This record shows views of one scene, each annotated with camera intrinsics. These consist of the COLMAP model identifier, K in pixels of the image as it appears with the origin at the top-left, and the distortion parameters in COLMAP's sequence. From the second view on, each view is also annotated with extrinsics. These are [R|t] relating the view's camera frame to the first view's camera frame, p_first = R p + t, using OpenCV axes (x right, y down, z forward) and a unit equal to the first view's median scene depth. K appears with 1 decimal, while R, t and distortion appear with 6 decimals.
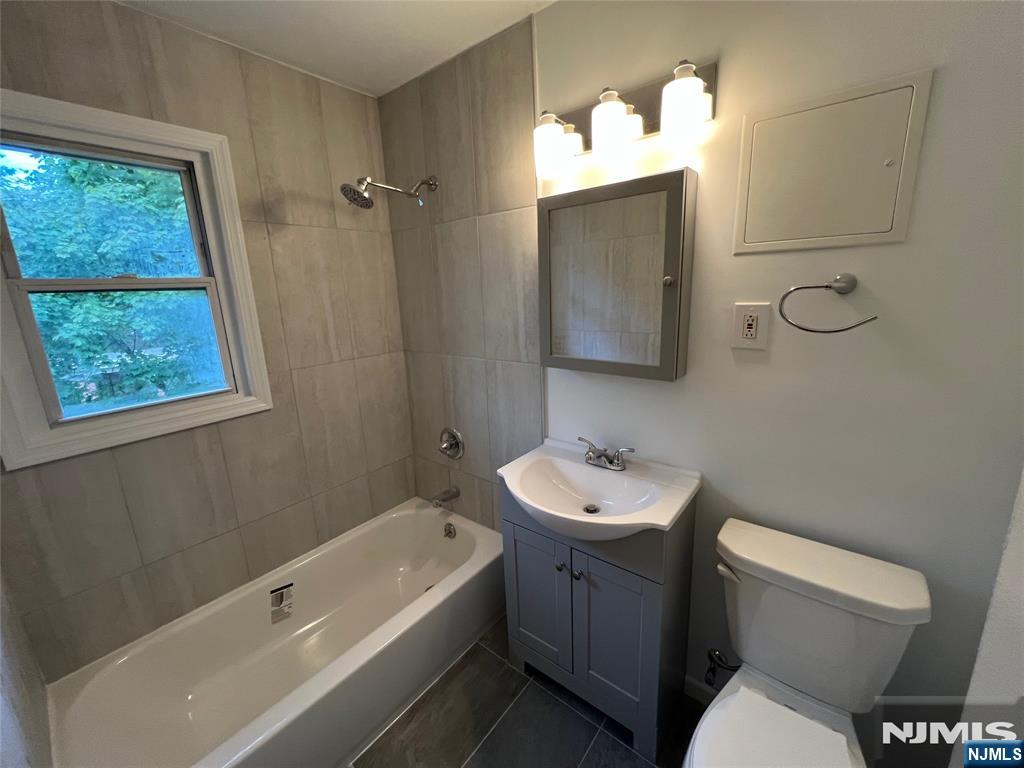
lens RADIAL K [[411.7, 0, 512.0], [0, 411.7, 384.0], [0, 0, 1]] dist [-0.002022, 0.000040]
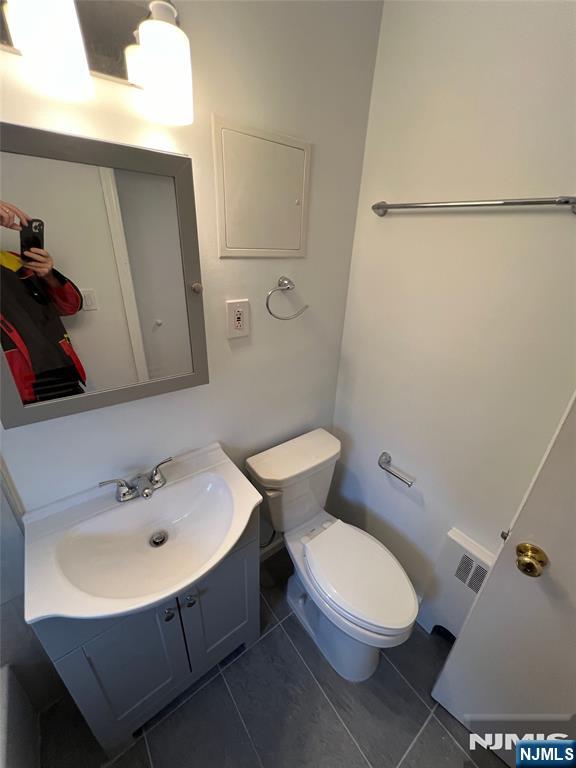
lens RADIAL K [[308.7, 0, 288.0], [0, 308.7, 384.0], [0, 0, 1]] dist [-0.002022, 0.000040]
pose [[0.228971, -0.369444, 0.900602, -0.292182], [0.174699, 0.925755, 0.335347, -0.245808], [-0.957629, 0.080550, 0.276513, 0.620059]]
